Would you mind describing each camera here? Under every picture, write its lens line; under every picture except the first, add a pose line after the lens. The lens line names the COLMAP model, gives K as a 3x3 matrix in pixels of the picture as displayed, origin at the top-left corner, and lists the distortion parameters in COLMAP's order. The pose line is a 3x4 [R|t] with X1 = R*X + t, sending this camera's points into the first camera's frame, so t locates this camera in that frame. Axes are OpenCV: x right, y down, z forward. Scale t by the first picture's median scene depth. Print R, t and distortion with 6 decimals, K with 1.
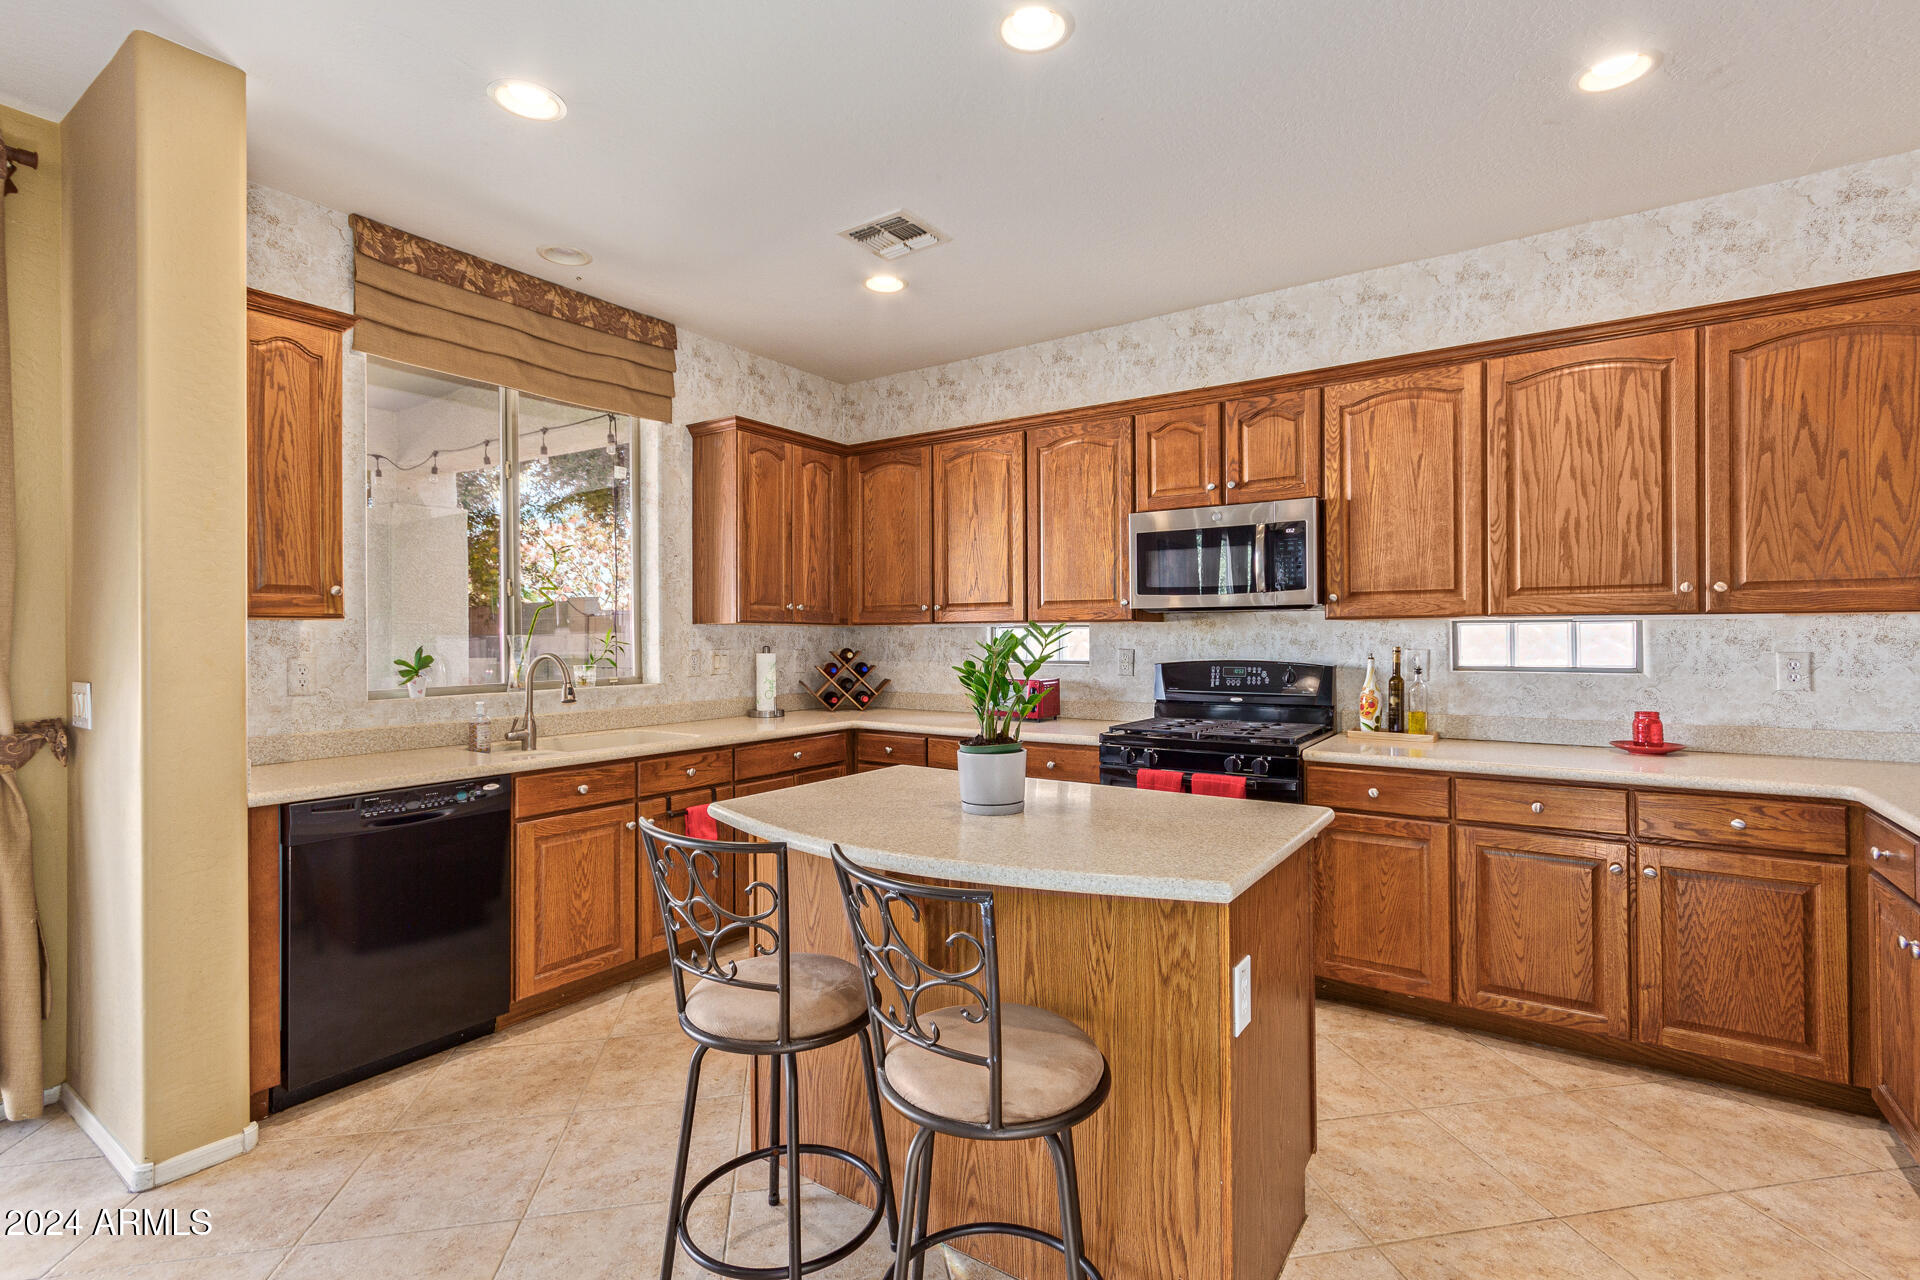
lens RADIAL K [[899.7, 0, 960.5], [0, 899.7, 607.8], [0, 0, 1]] dist [0.003699, 0.000418]
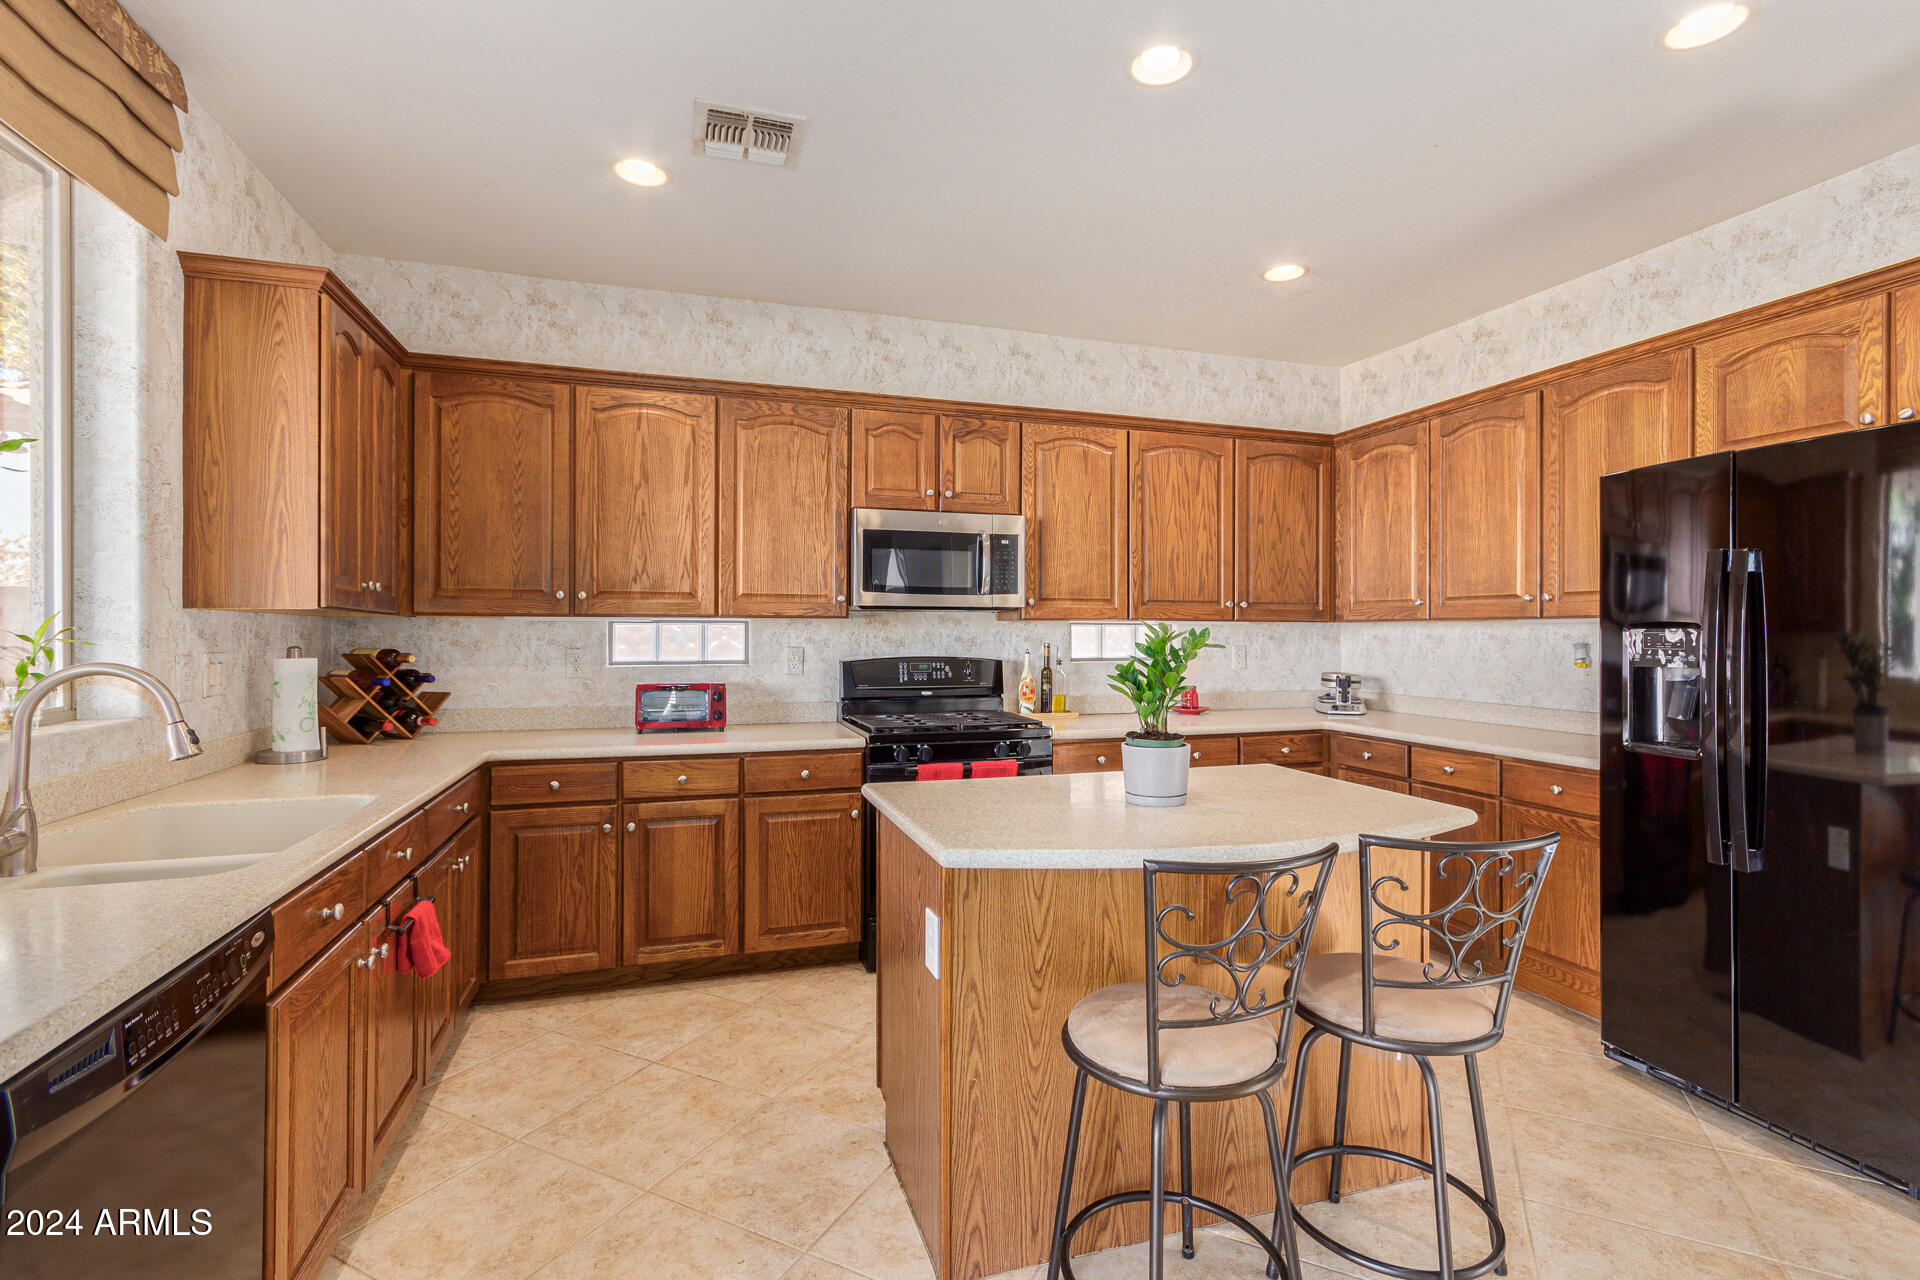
lens RADIAL K [[868.9, 0, 961.4], [0, 868.9, 624.9], [0, 0, 1]] dist [-0.012723, -0.000099]
pose [[0.612834, 0.013169, 0.790102, -0.489244], [-0.029154, 0.999557, 0.005954, 0.012930], [-0.789673, -0.026683, 0.612947, 0.331099]]
